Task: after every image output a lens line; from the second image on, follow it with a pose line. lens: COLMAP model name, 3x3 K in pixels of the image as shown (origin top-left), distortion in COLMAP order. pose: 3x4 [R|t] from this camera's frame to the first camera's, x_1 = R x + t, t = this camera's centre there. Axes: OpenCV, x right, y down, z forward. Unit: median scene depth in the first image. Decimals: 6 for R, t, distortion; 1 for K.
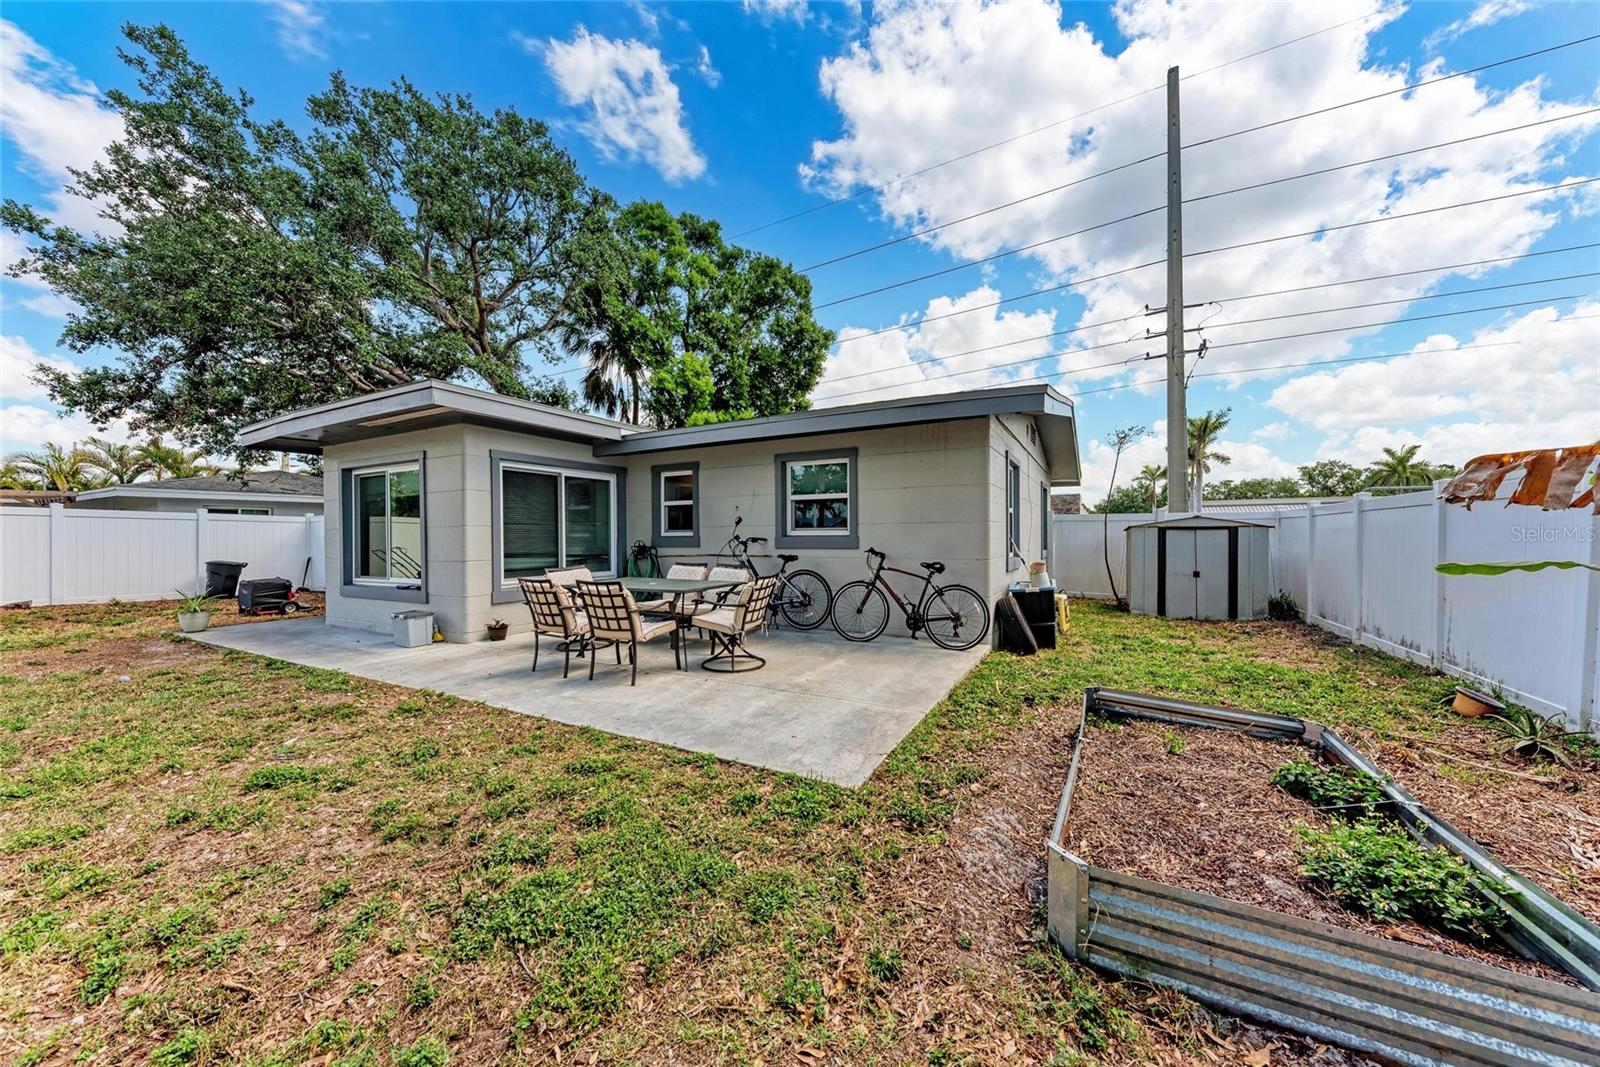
lens RADIAL K [[552.0, 0, 803.9], [0, 552.0, 540.3], [0, 0, 1]] dist [0.006409, -0.000108]
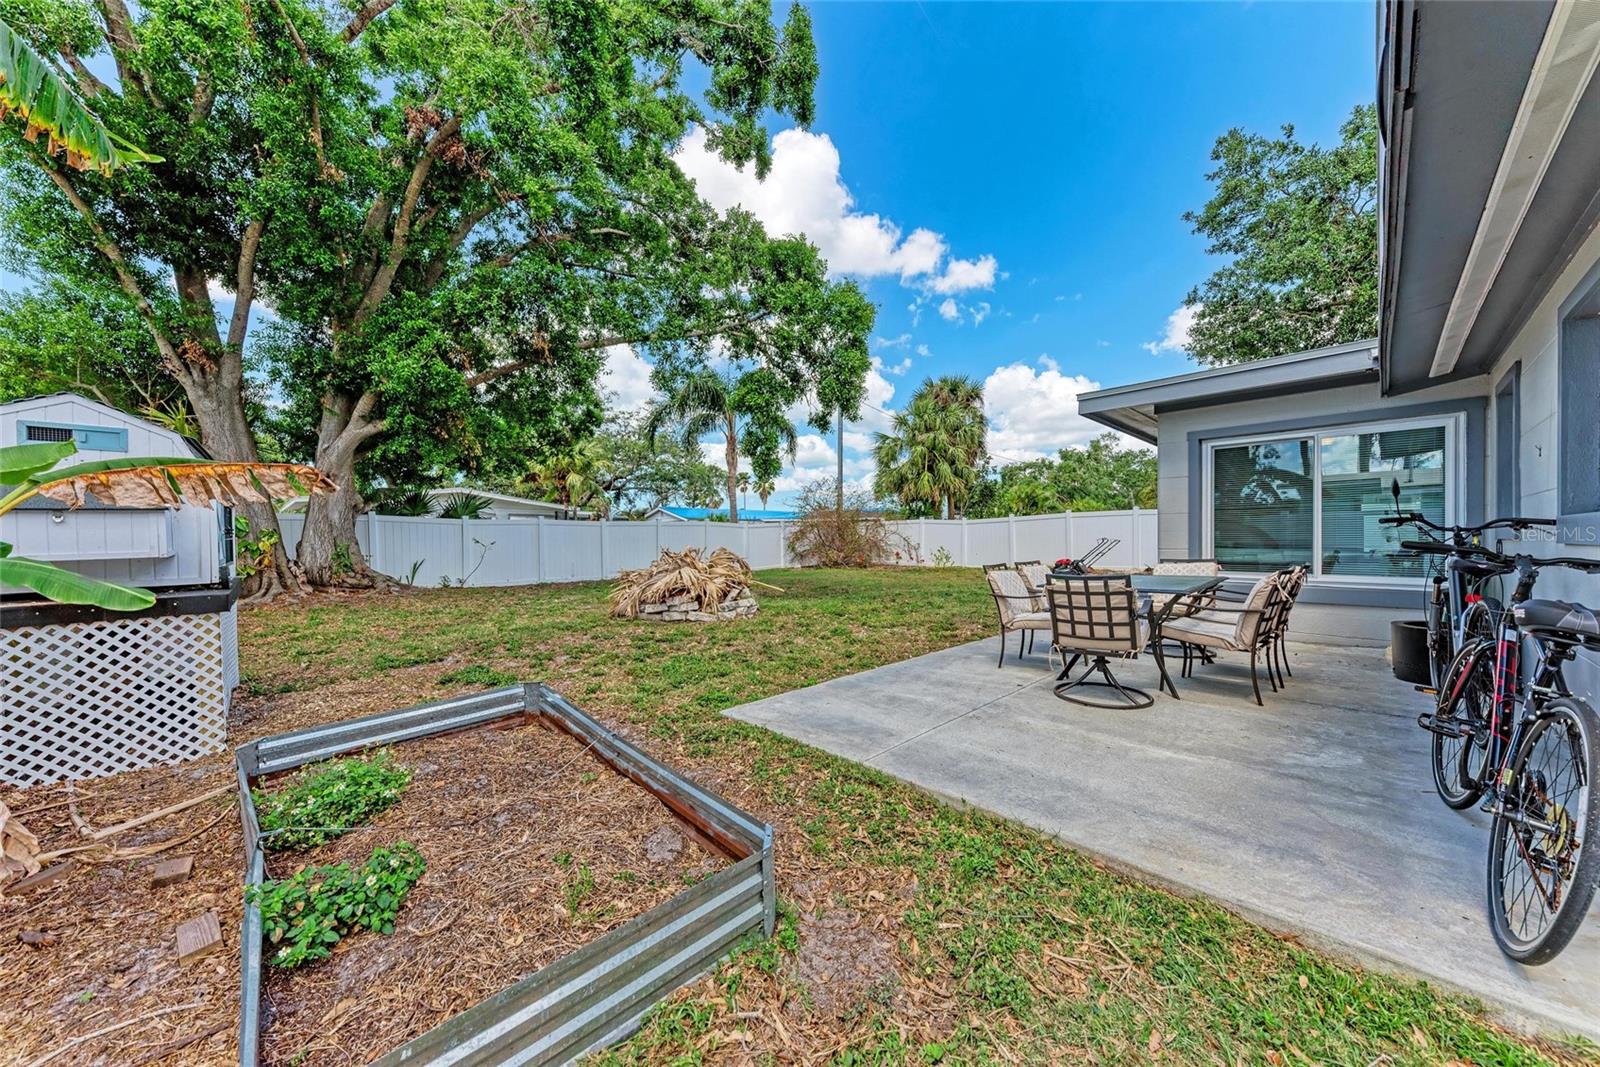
lens RADIAL K [[552.0, 0, 803.9], [0, 552.0, 540.3], [0, 0, 1]] dist [0.006409, -0.000108]
pose [[-0.313968, 0.008128, -0.949399, 0.438557], [-0.003352, 0.999948, 0.009669, 0.009708], [0.949428, 0.006218, -0.313924, 0.550951]]
